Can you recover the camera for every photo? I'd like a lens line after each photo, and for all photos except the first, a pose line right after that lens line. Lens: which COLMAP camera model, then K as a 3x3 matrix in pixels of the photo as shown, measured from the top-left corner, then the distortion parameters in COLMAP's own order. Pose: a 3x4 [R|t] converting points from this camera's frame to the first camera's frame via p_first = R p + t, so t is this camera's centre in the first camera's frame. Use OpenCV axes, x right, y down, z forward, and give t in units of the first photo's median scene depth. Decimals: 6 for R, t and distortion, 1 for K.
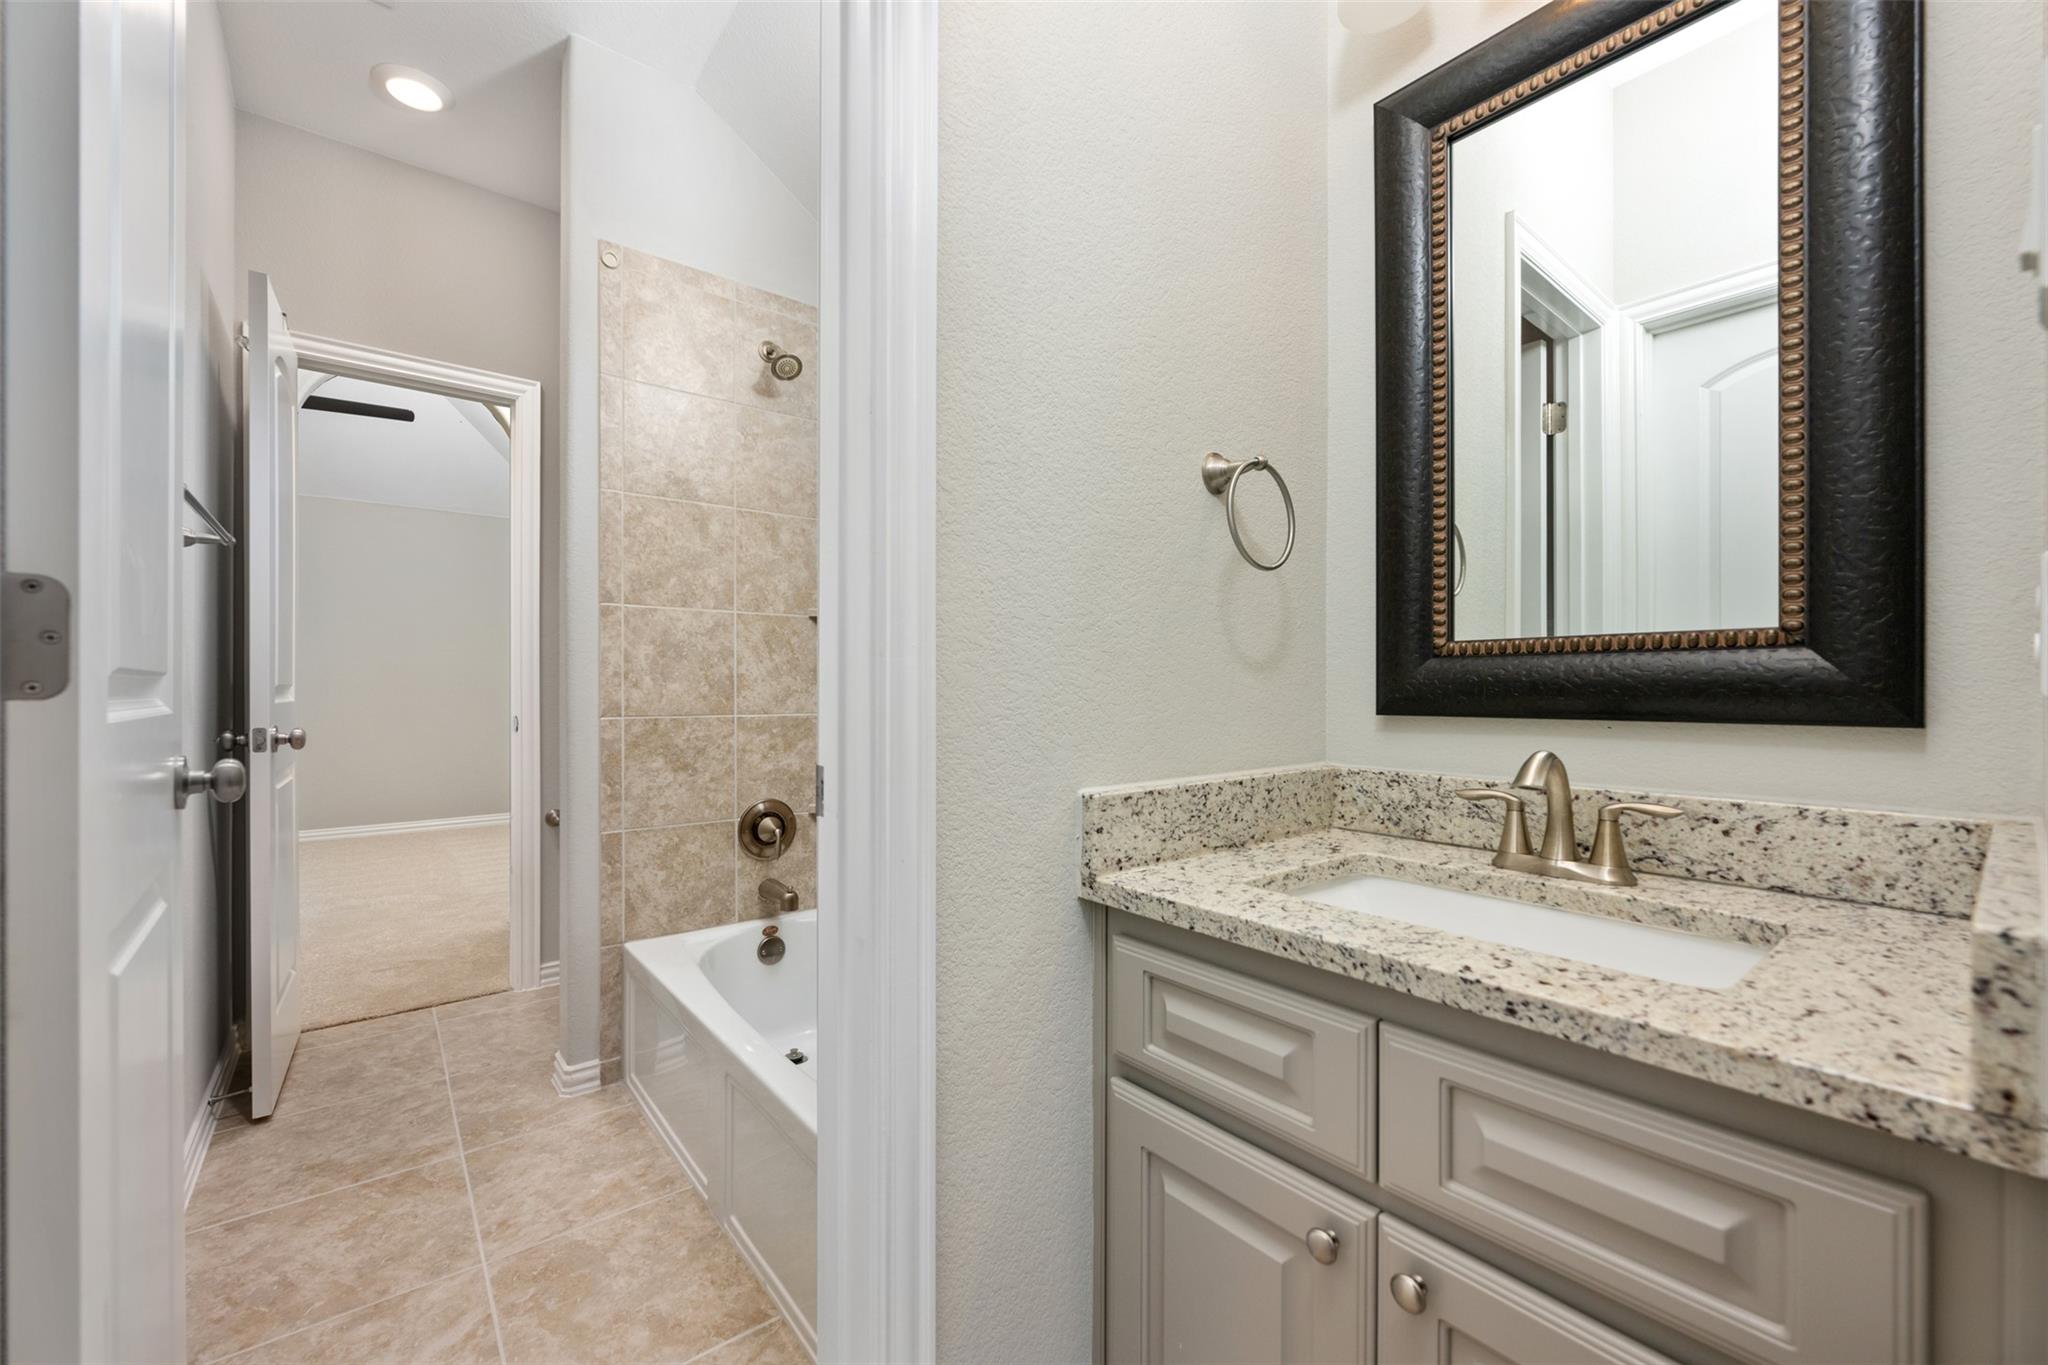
lens RADIAL K [[828.6, 0, 1123.6], [0, 828.6, 708.7], [0, 0, 1]] dist [-0.037804, 0.000052]
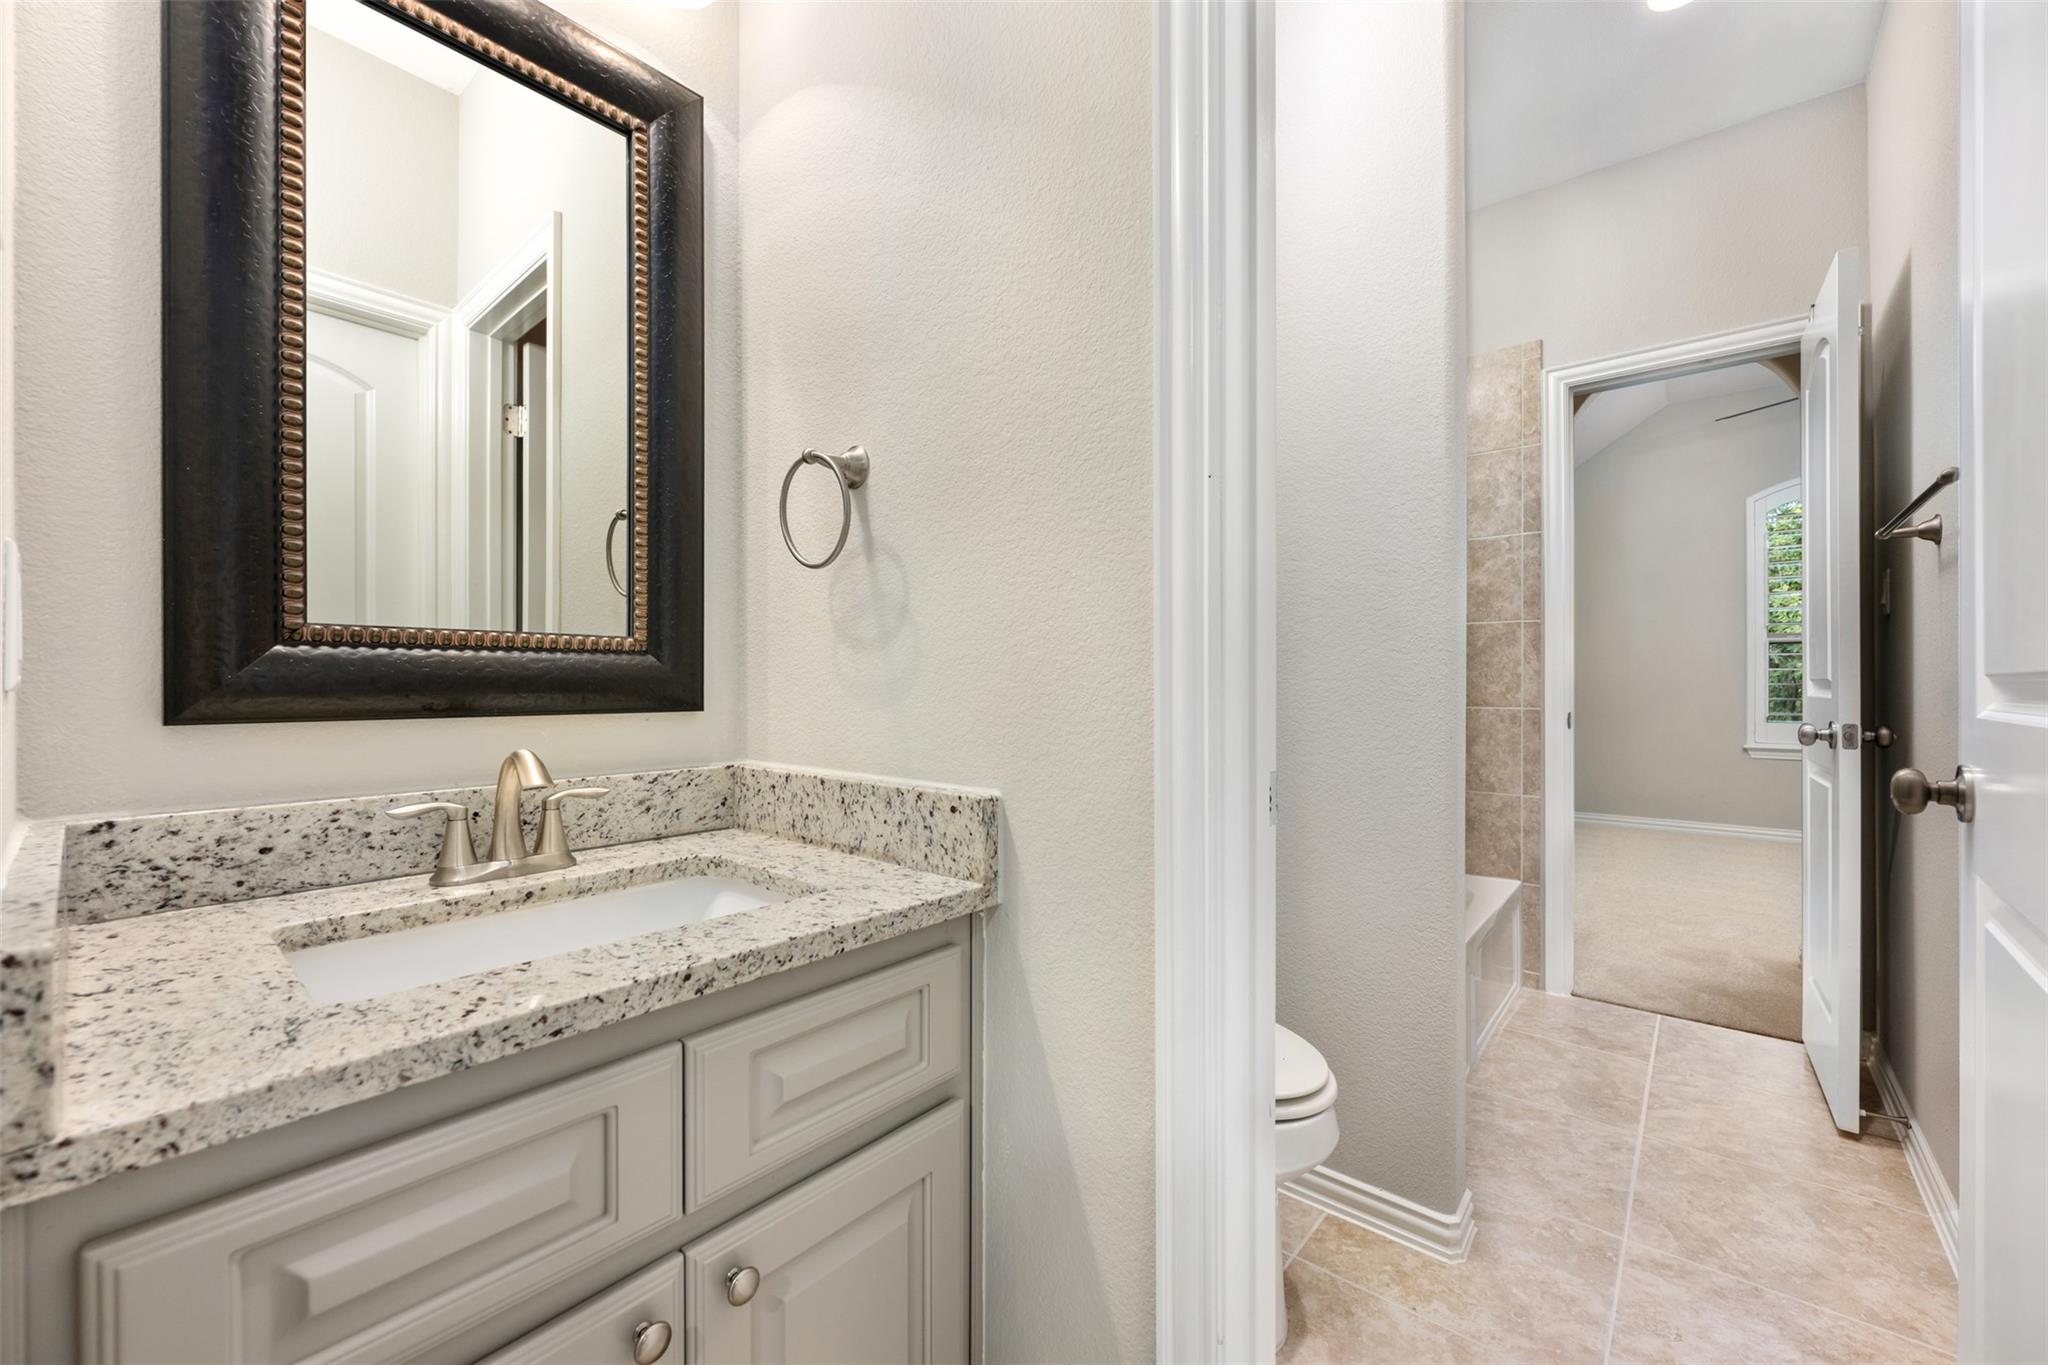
lens RADIAL K [[802.3, 0, 1024.0], [0, 802.3, 682.5], [0, 0, 1]] dist [0.053130, -0.000020]
pose [[-0.123177, -0.001012, 0.992384, -0.672303], [0.015122, 0.999881, 0.002897, -0.029173], [-0.992269, 0.015364, -0.123147, 0.709117]]
